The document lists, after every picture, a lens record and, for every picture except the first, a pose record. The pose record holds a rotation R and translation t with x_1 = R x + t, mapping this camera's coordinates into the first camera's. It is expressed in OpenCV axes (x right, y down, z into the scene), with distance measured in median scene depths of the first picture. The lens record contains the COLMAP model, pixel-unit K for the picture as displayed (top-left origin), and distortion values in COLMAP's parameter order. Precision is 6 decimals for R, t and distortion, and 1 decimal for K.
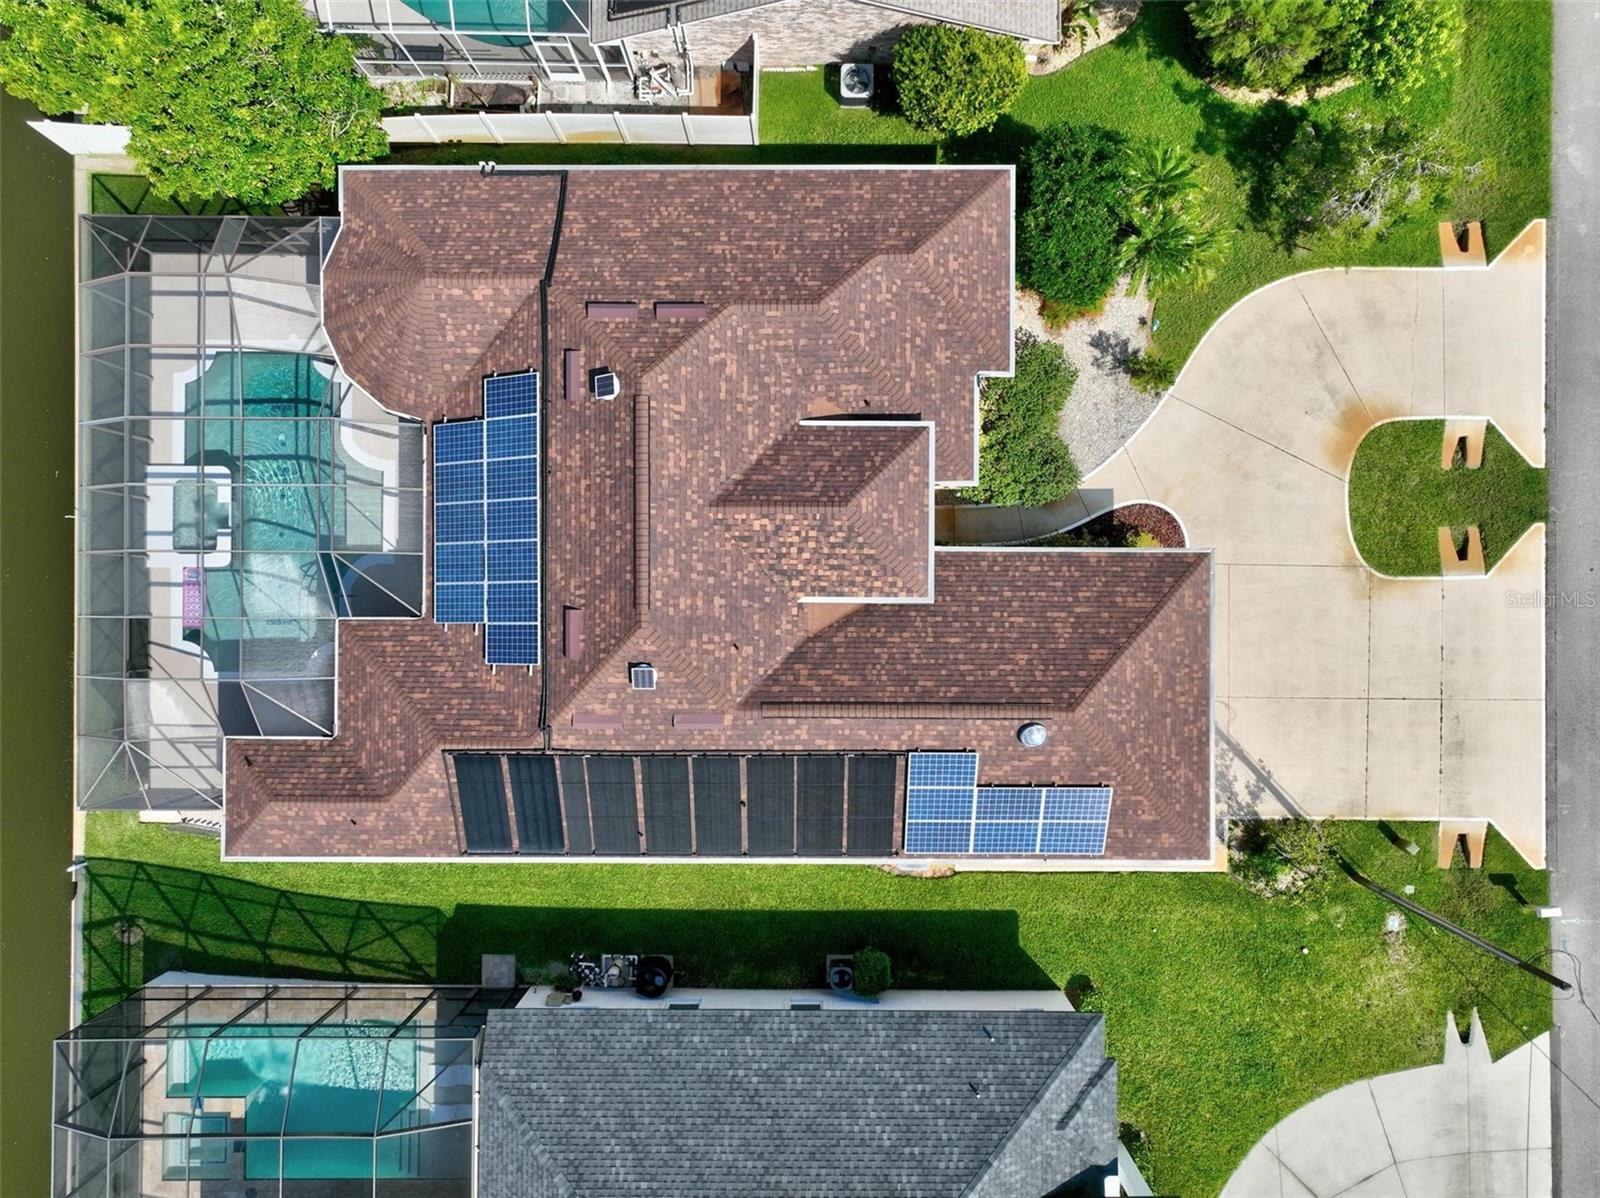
lens RADIAL K [[1125.6, 0, 799.6], [0, 1125.6, 604.0], [0, 0, 1]] dist [-0.006085, 0.023346]
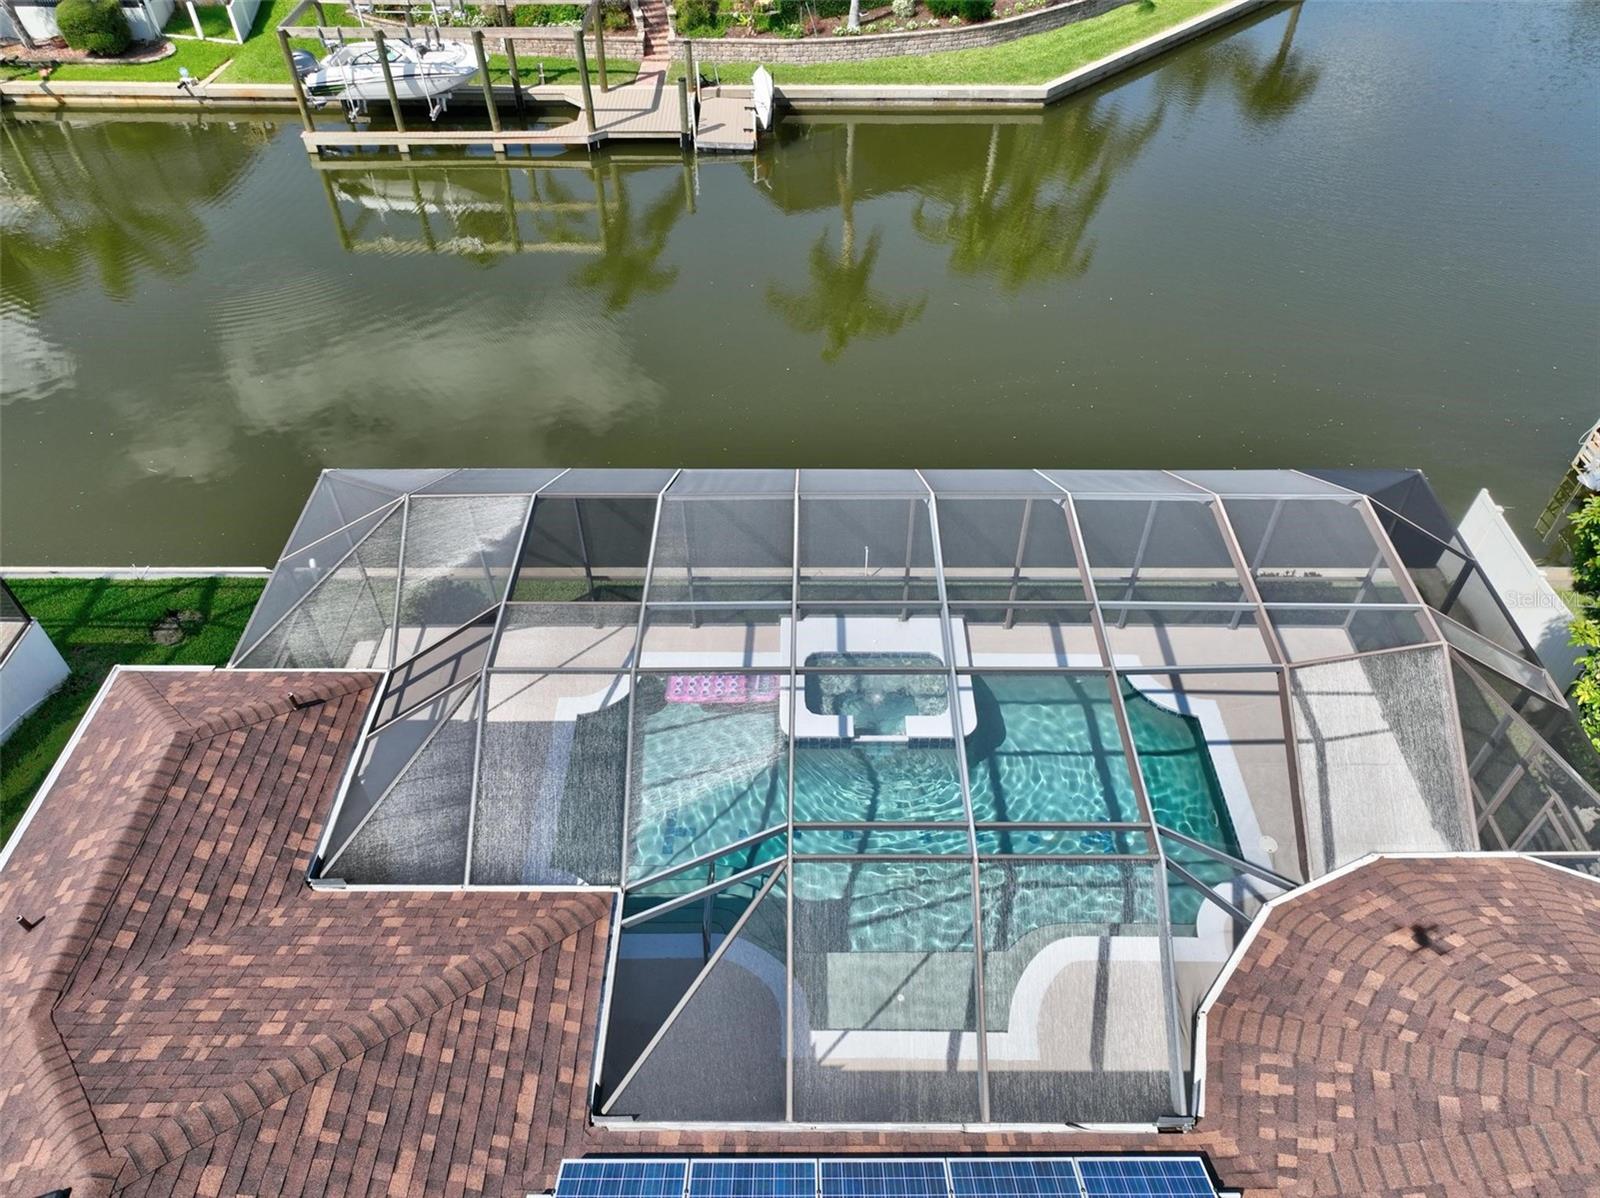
lens RADIAL K [[1125.6, 0, 799.6], [0, 1125.6, 604.0], [0, 0, 1]] dist [-0.006085, 0.023346]
pose [[-0.000911, 0.704722, -0.709483, -0.191407], [-0.999981, 0.003709, 0.004968, -0.045410], [0.006133, 0.709474, 0.704705, 0.606573]]
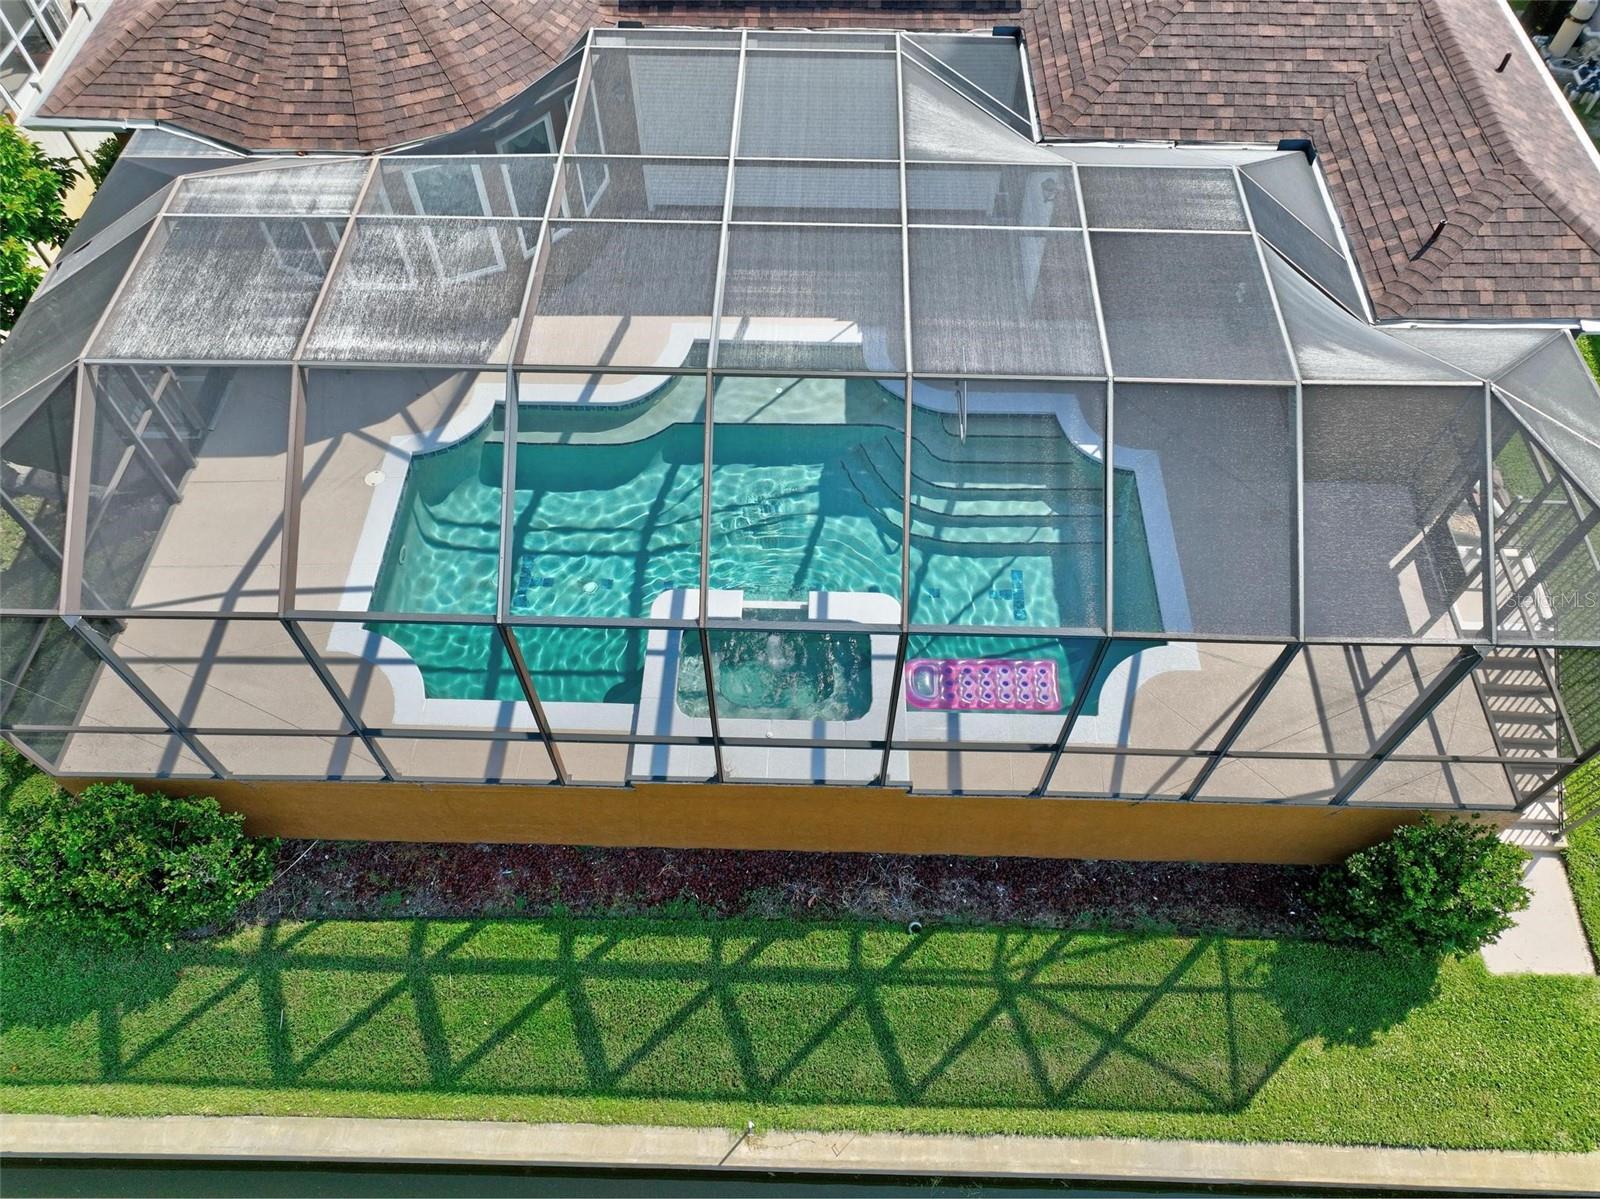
lens RADIAL K [[1125.6, 0, 799.6], [0, 1125.6, 604.5], [0, 0, 1]] dist [-0.006085, 0.023346]
pose [[0.019814, -0.826247, 0.562959, -0.743160], [0.999783, 0.020002, -0.005832, -0.068319], [-0.006442, 0.562952, 0.826464, 0.672624]]
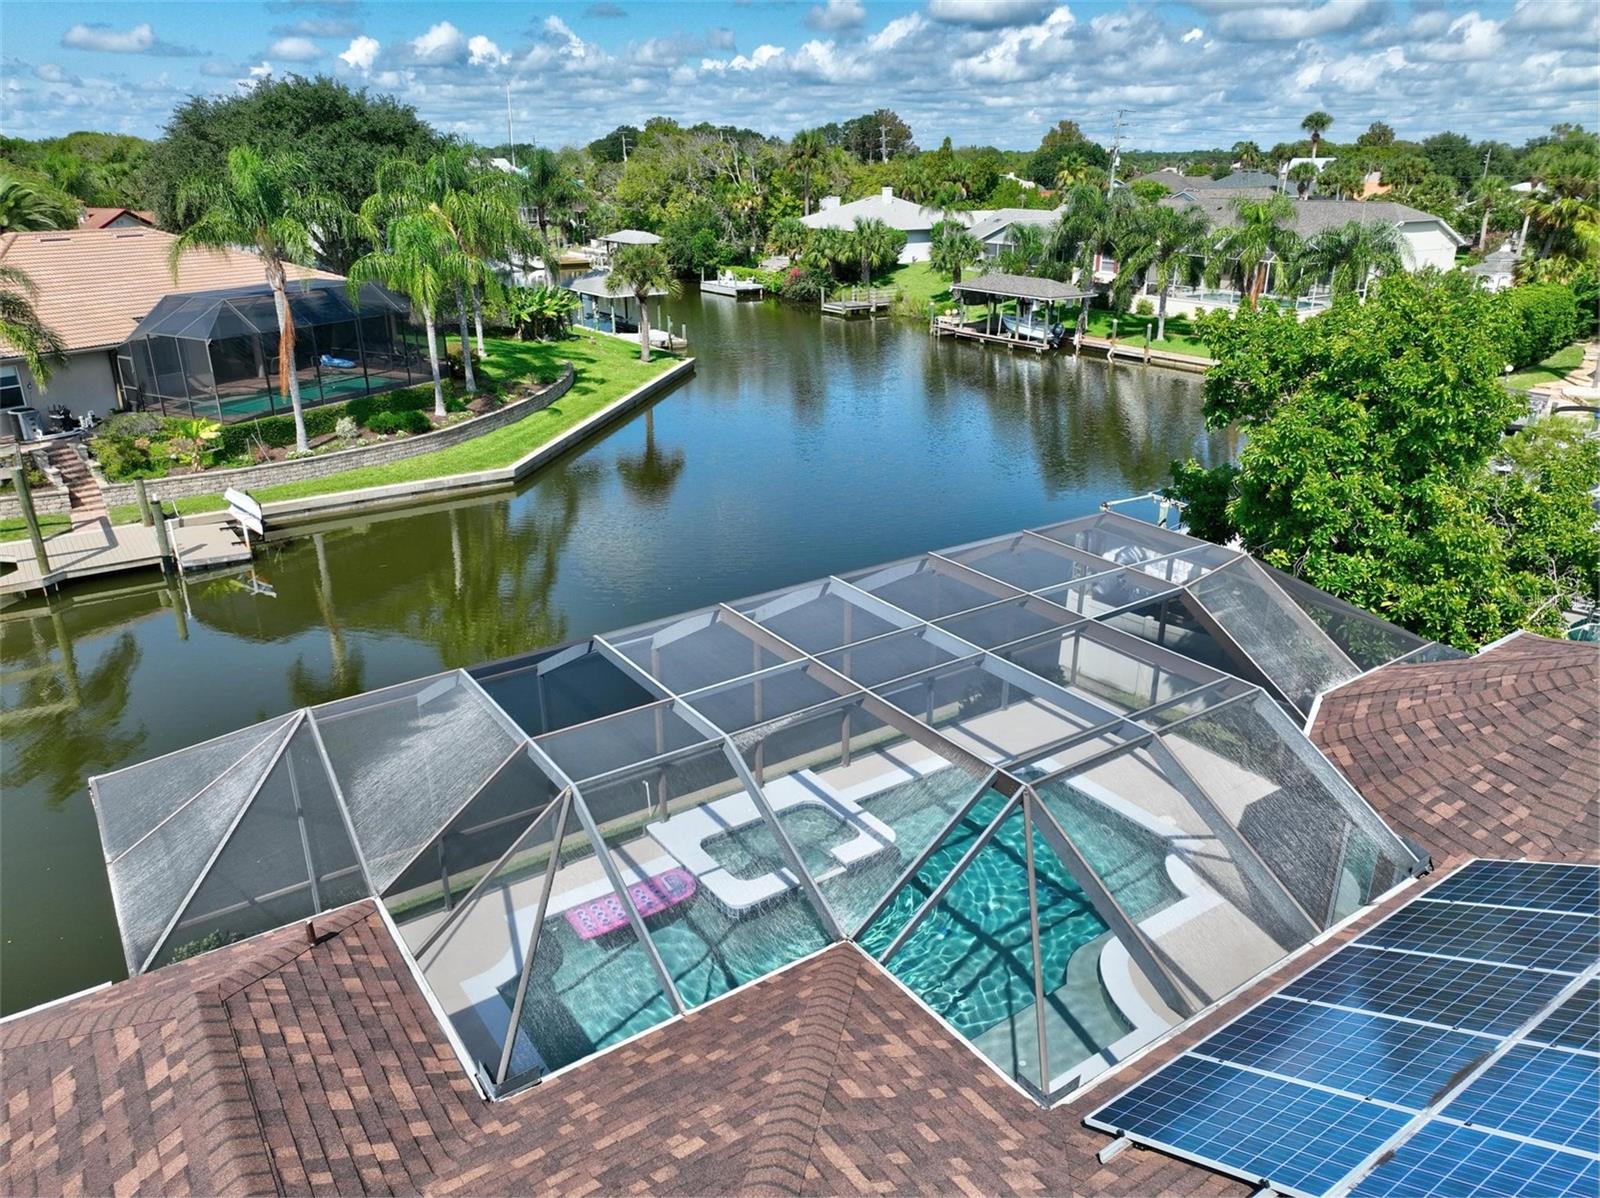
lens RADIAL K [[1125.6, 0, 799.6], [0, 1125.6, 604.0], [0, 0, 1]] dist [-0.006085, 0.023346]
pose [[0.573961, 0.305655, -0.759699, -0.184886], [-0.818882, 0.214775, -0.532263, 0.161047], [0.000476, 0.927603, 0.373568, 0.720702]]
